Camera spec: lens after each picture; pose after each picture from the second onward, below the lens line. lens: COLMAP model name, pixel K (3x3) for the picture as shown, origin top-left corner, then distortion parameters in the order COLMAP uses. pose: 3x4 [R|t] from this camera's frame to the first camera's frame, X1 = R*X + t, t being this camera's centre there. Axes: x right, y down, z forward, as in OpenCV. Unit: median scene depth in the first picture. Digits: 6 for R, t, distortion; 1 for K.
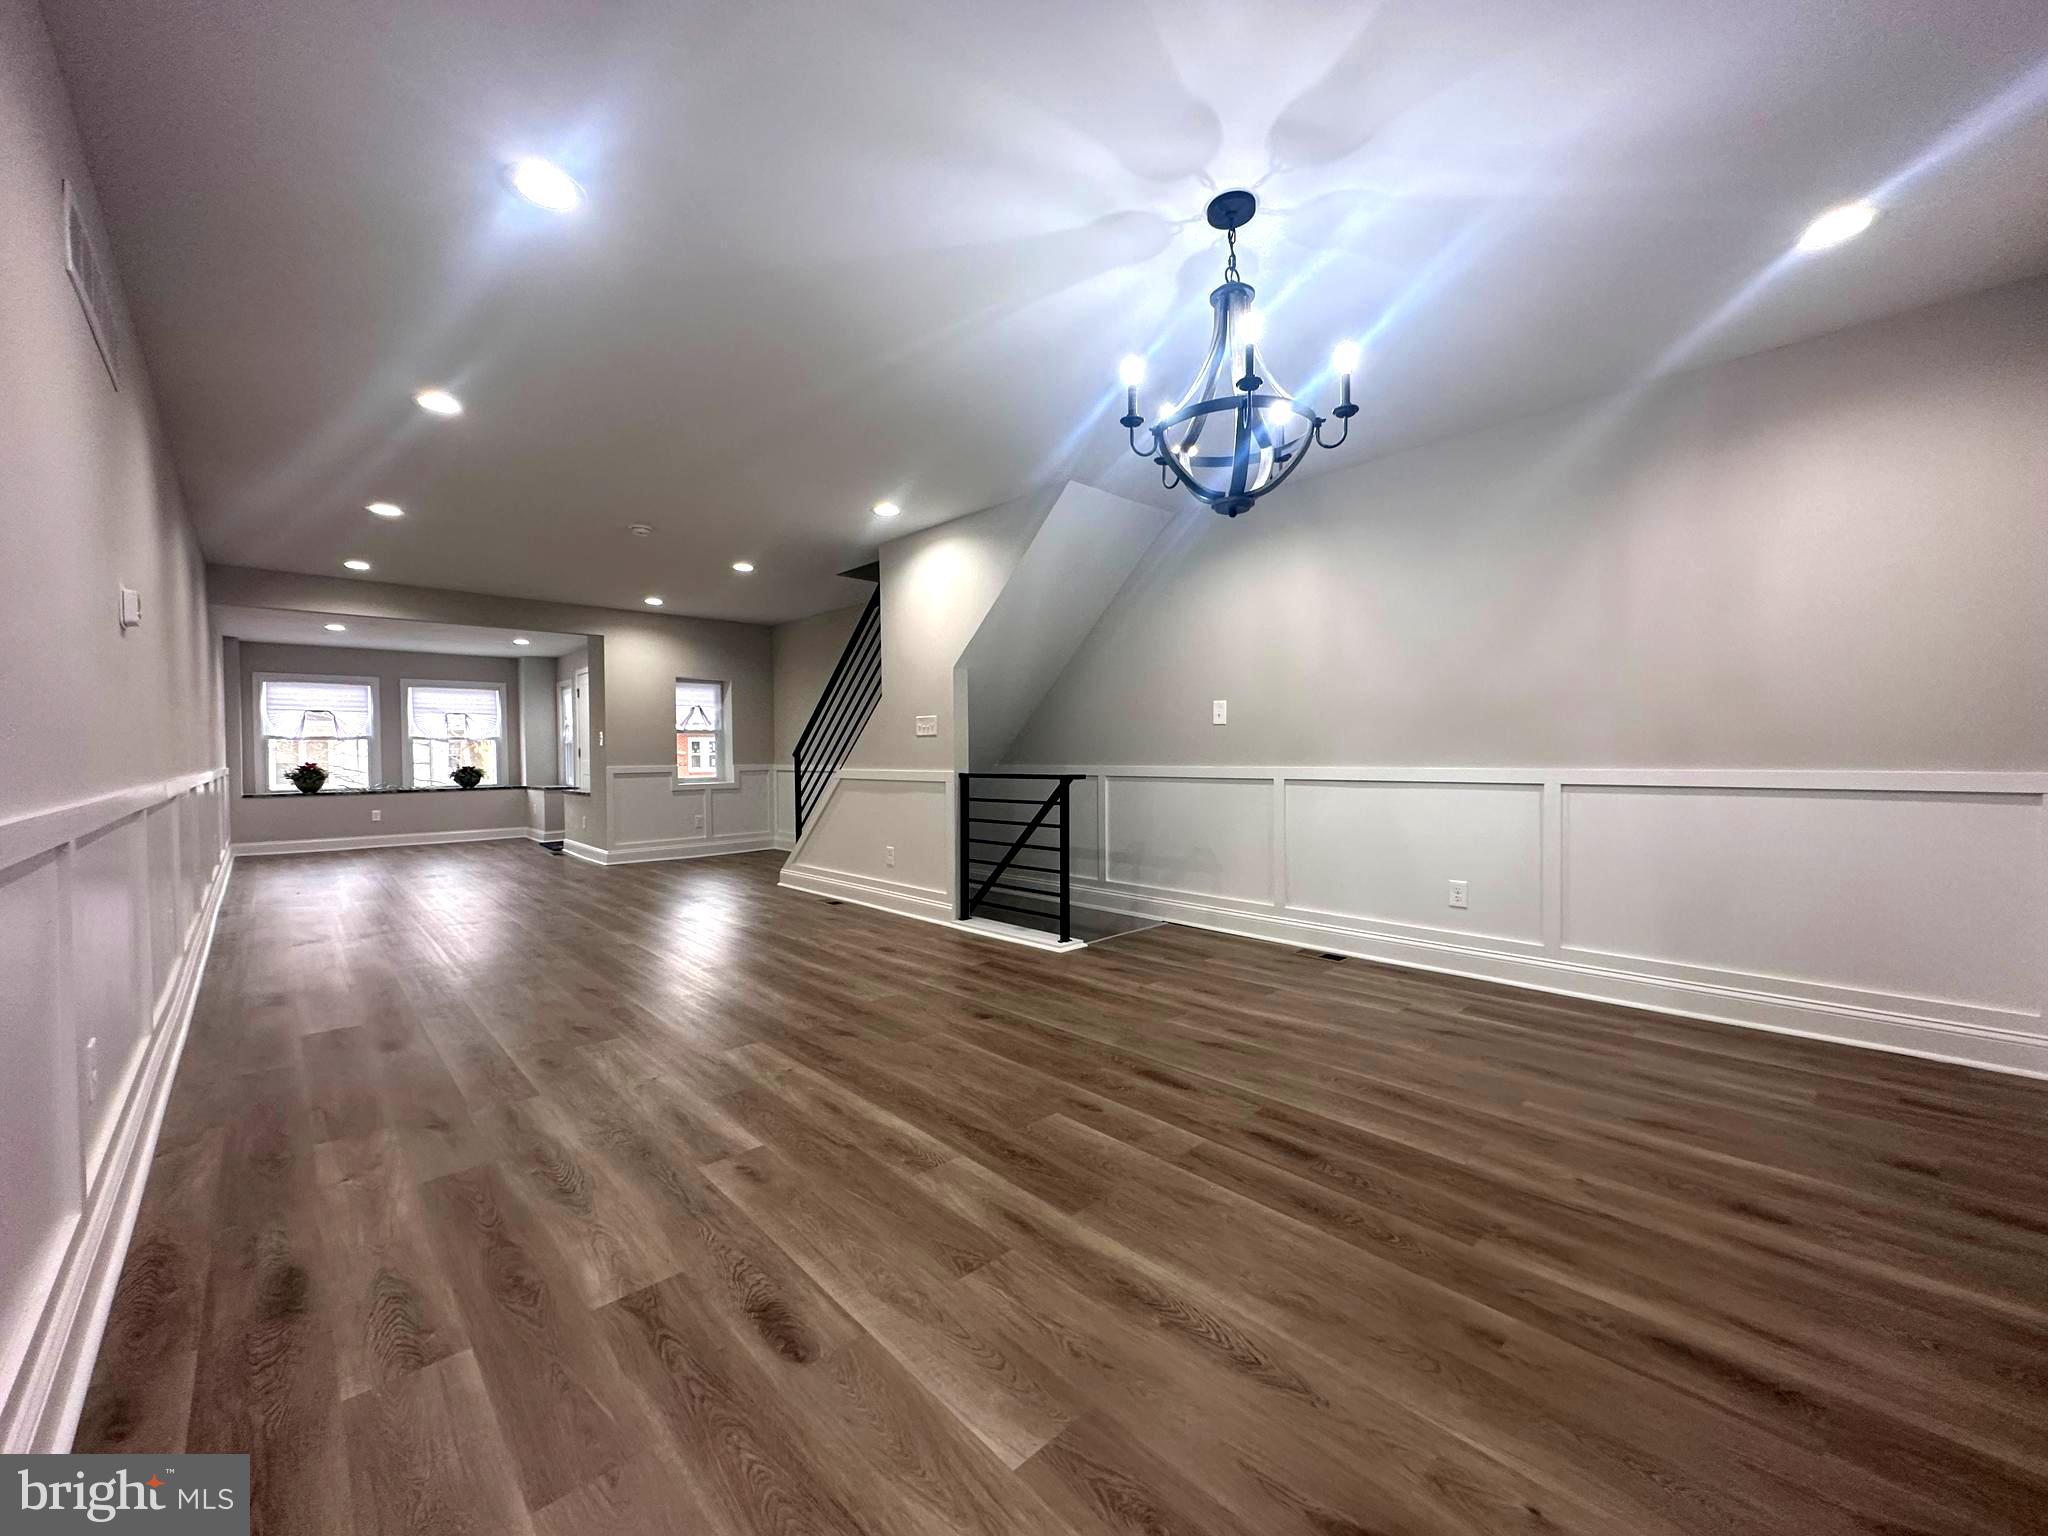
lens RADIAL K [[816.9, 0, 1022.4], [0, 816.9, 772.5], [0, 0, 1]] dist [-0.002125, -0.000223]
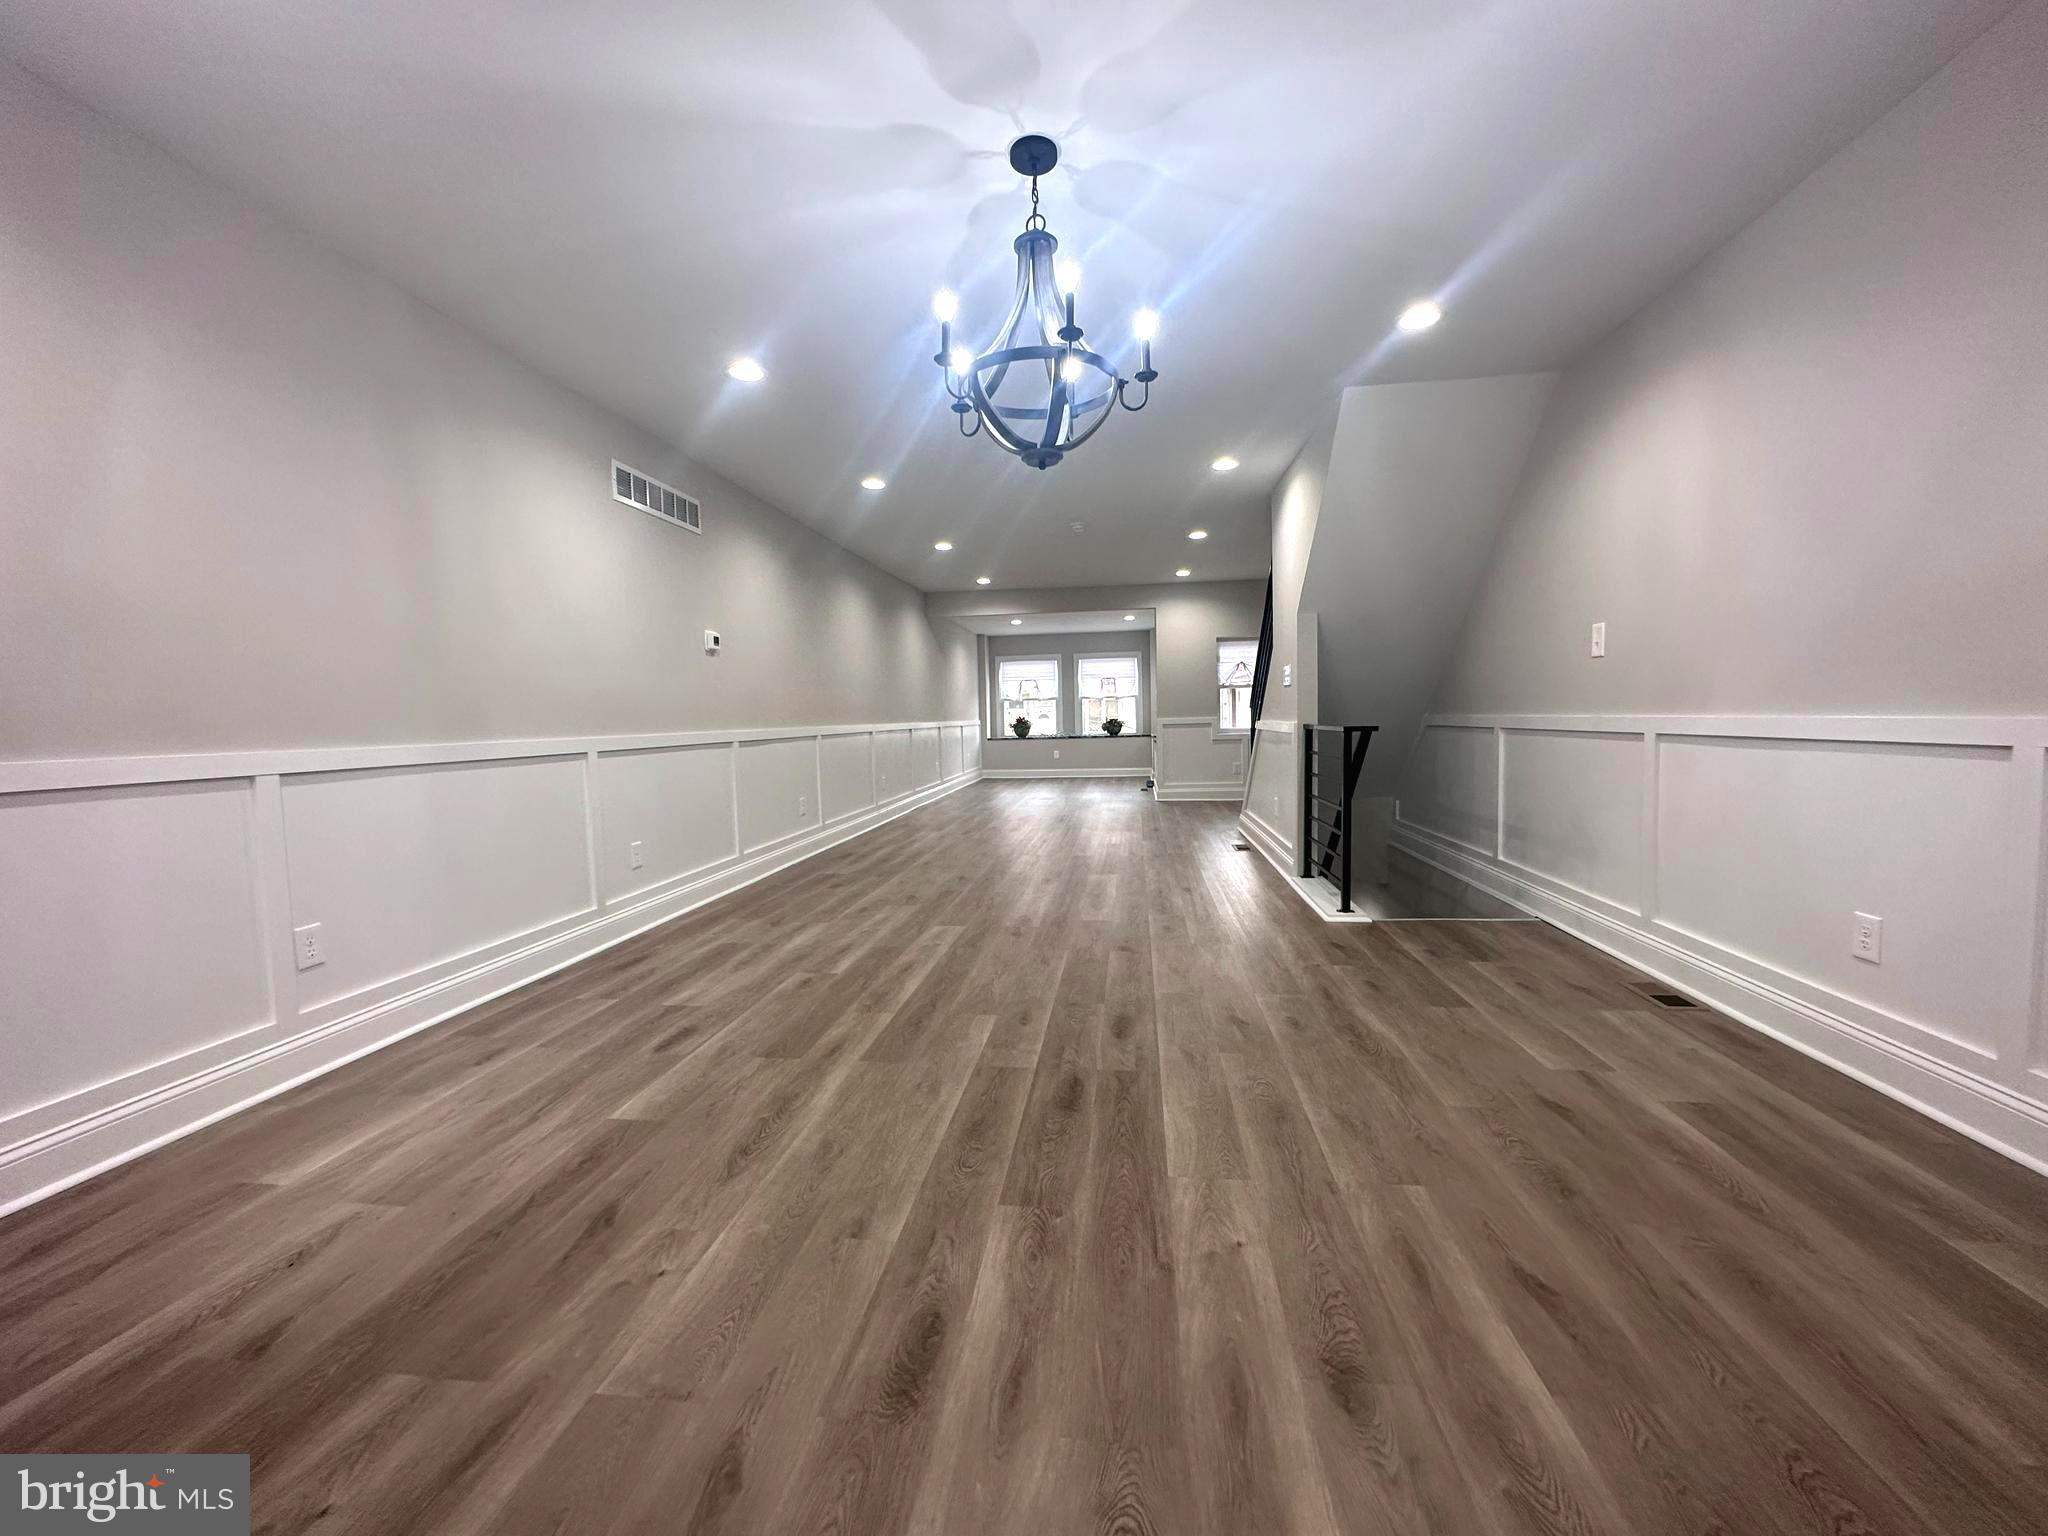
lens RADIAL K [[816.9, 0, 1022.4], [0, 816.9, 772.5], [0, 0, 1]] dist [-0.002125, -0.000223]
pose [[0.633186, 0.046402, -0.772608, 0.752186], [-0.000021, 0.998202, 0.059933, -0.000149], [0.774000, -0.037932, 0.632049, 0.238972]]
